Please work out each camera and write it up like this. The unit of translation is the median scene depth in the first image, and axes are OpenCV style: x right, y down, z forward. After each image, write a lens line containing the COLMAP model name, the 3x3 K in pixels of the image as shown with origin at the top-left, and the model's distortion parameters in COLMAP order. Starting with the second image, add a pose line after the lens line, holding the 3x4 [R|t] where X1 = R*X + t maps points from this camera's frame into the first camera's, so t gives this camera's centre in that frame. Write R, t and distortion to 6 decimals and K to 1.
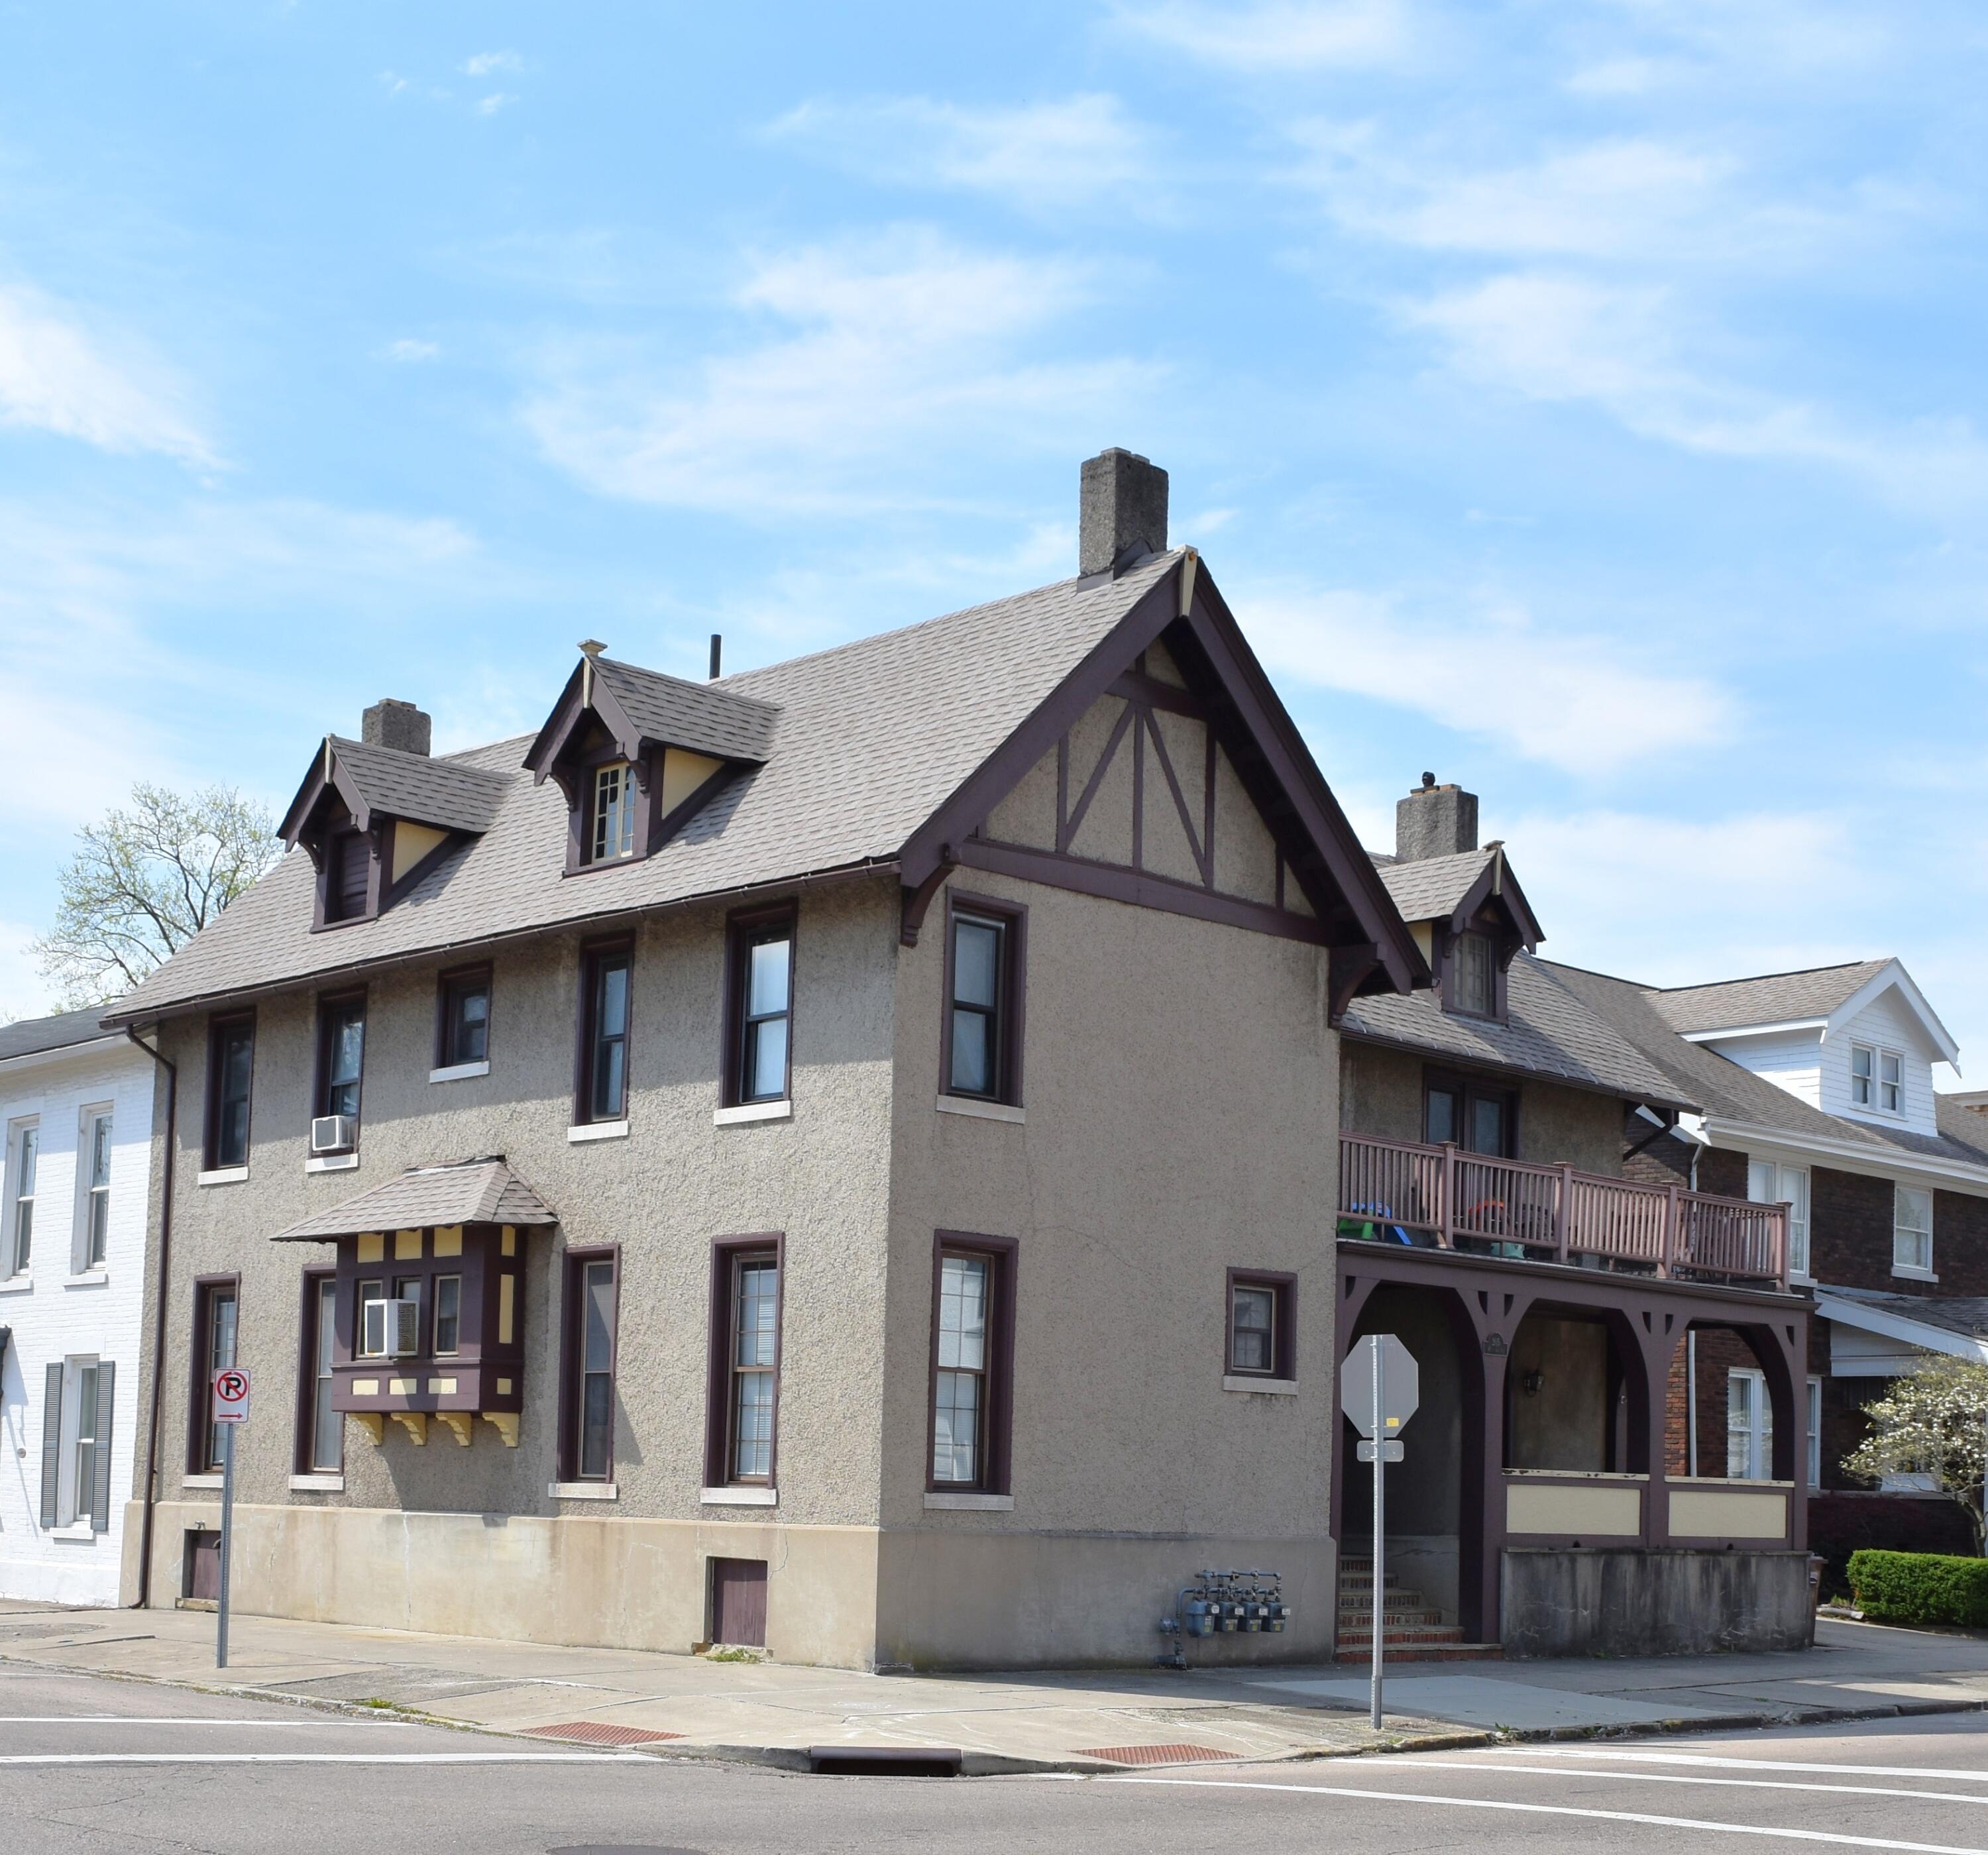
lens RADIAL K [[3010.2, 0, 1081.8], [0, 3010.2, 1249.1], [0, 0, 1]] dist [-0.120702, 0.000000]
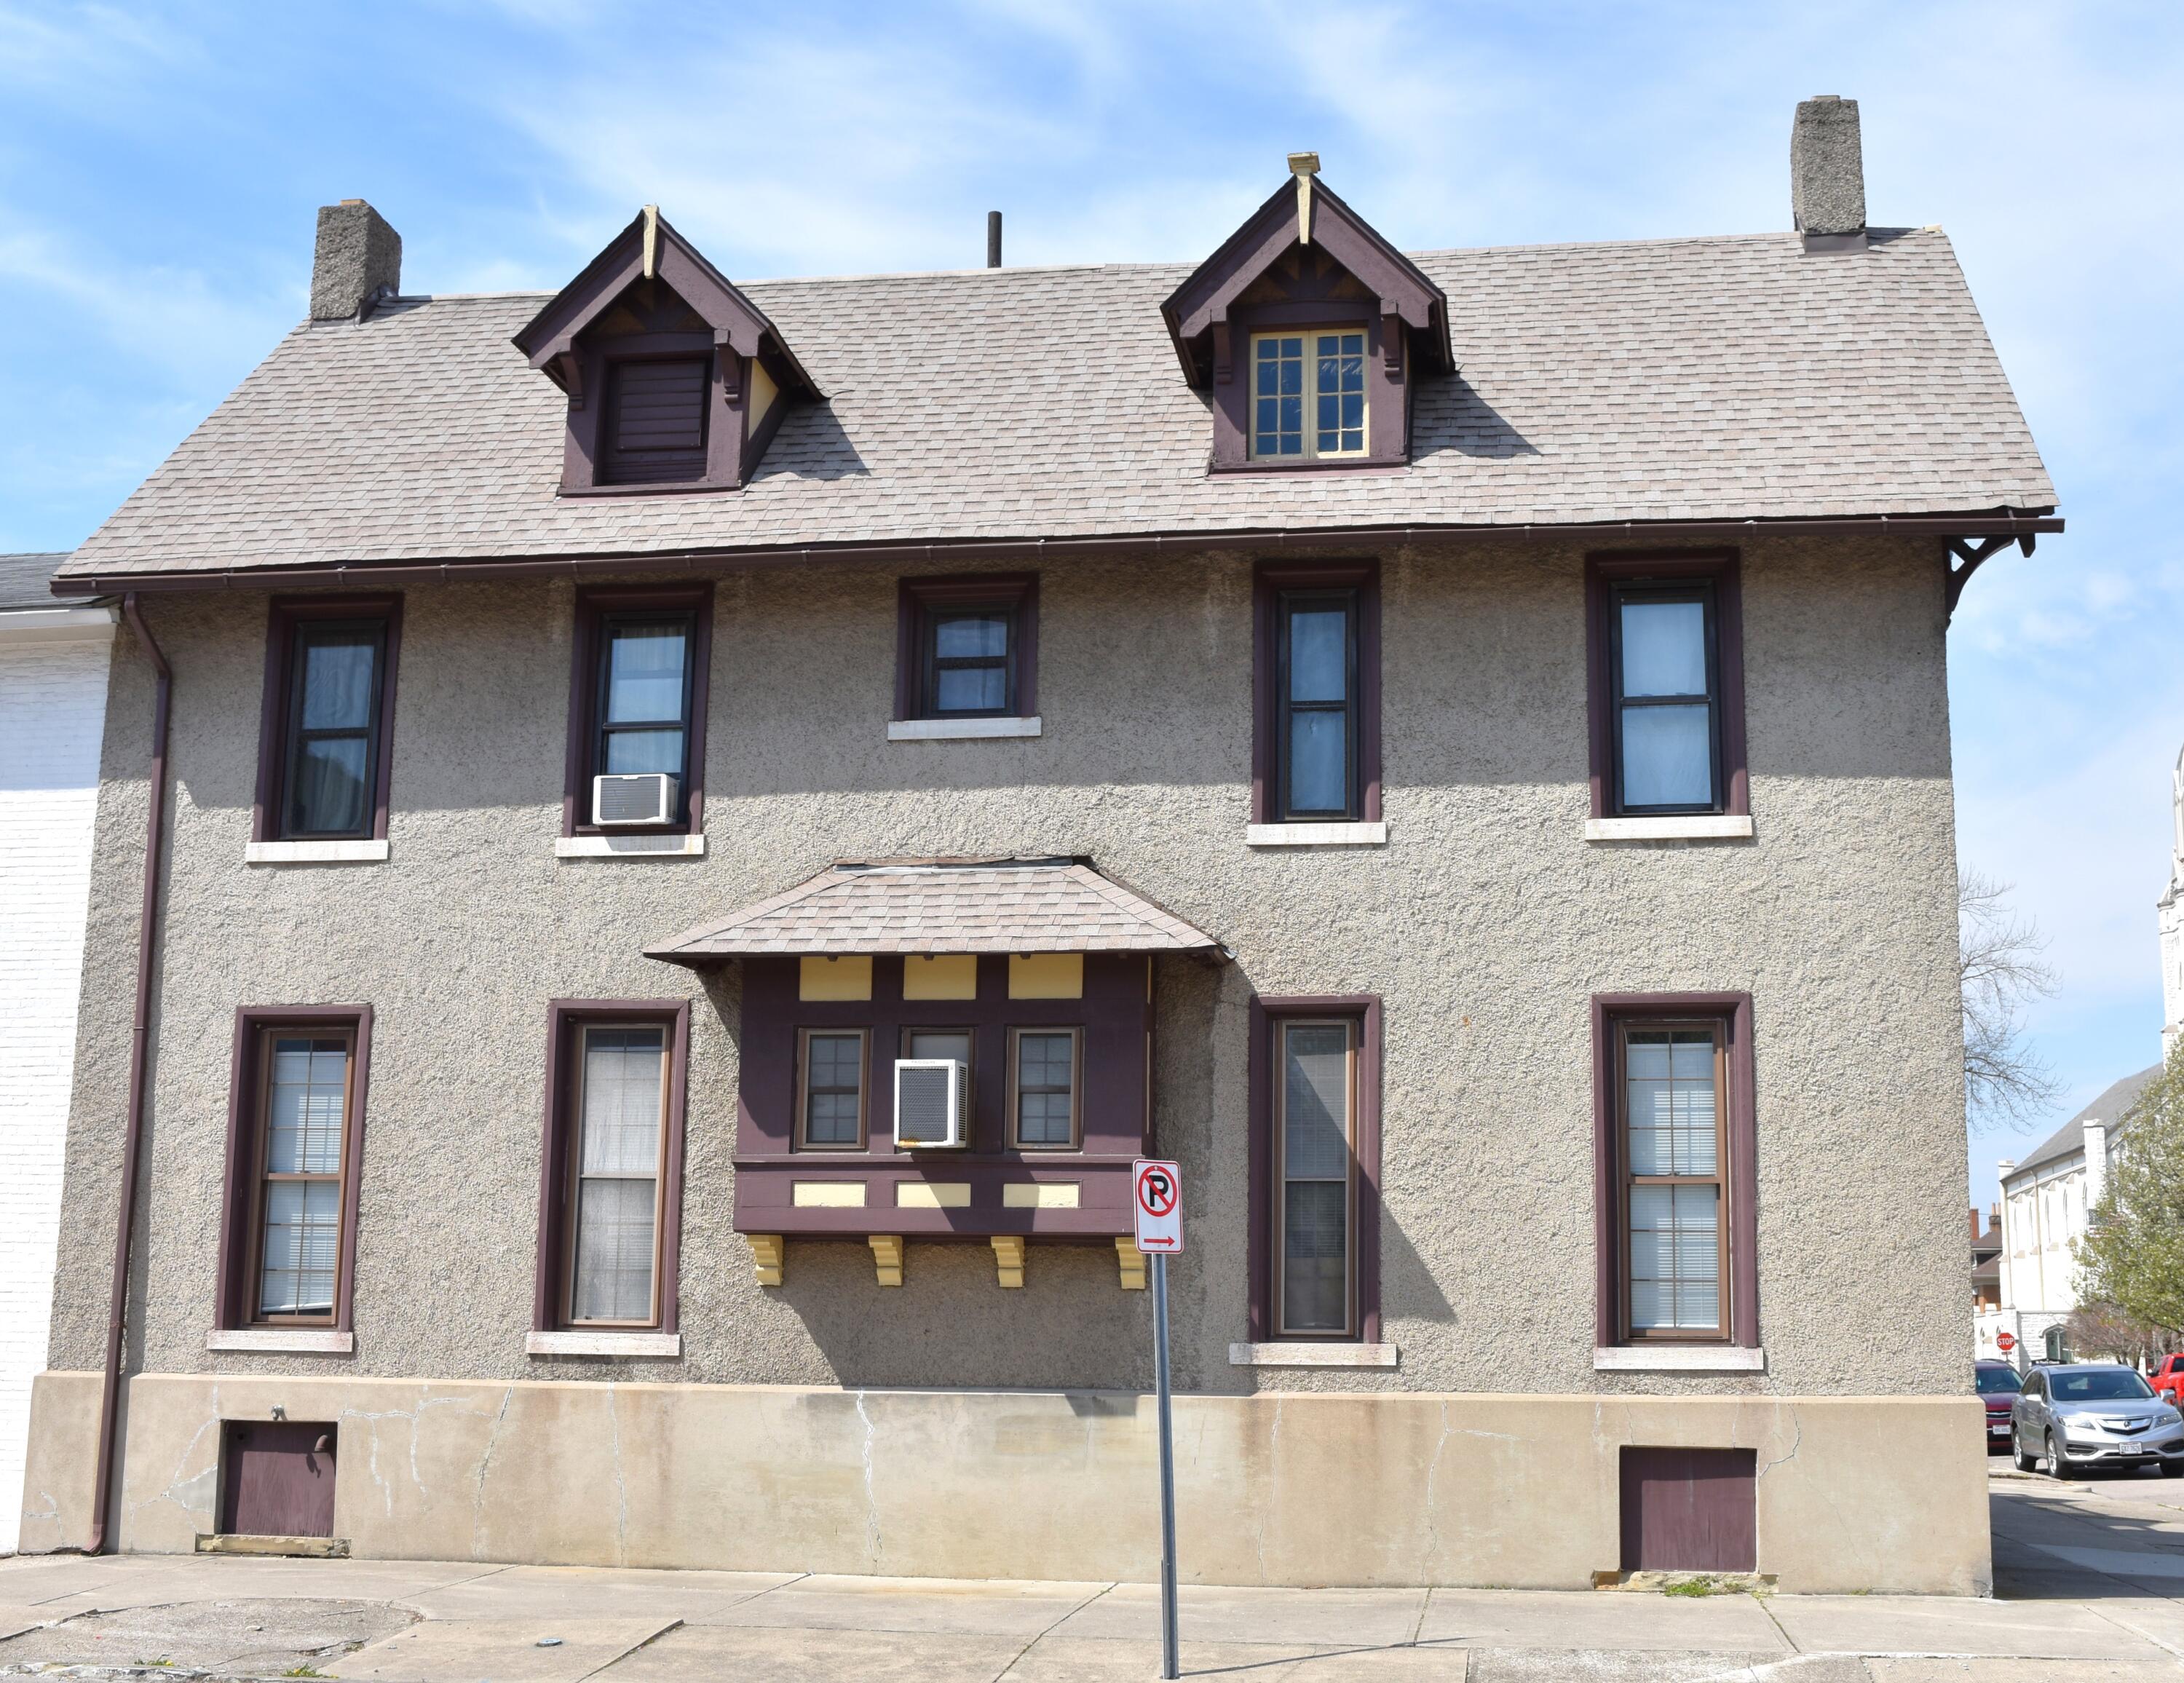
lens RADIAL K [[2597.3, 0, 1112.0], [0, 2597.3, 878.8], [0, 0, 1]] dist [-0.079842, 0.000000]
pose [[0.805252, 0.093021, 0.585590, -0.534789], [-0.042260, 0.994110, -0.099801, 0.032411], [-0.591424, 0.055618, 0.804440, 0.524645]]
